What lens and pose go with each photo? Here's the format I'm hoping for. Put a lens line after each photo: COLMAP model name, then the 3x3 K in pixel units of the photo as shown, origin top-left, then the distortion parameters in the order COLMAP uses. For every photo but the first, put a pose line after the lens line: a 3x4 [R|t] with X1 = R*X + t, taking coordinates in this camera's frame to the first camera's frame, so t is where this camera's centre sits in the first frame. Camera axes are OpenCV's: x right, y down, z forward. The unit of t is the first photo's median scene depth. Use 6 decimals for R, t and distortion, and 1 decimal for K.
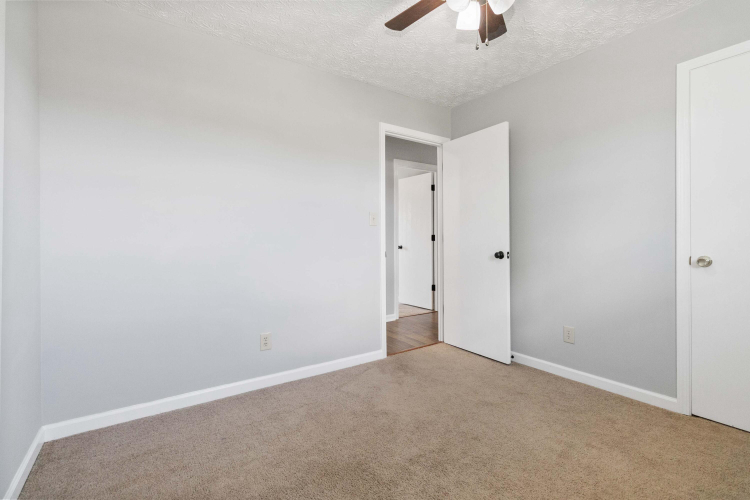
lens RADIAL K [[353.6, 0, 377.7], [0, 353.6, 237.5], [0, 0, 1]] dist [-0.000023, 0.000209]
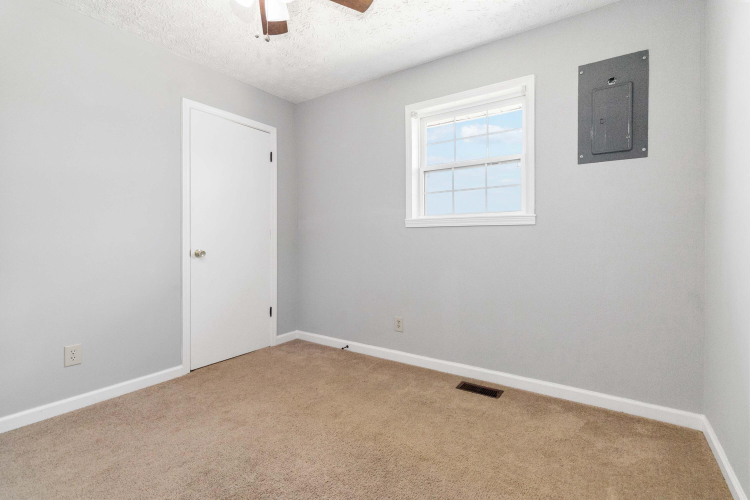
lens RADIAL K [[353.6, 0, 377.7], [0, 353.6, 237.5], [0, 0, 1]] dist [-0.000023, 0.000209]
pose [[-0.361469, 0.002732, 0.932380, -0.587863], [-0.003716, 0.999984, -0.004371, 0.009217], [-0.932377, -0.005044, -0.361453, 0.830092]]
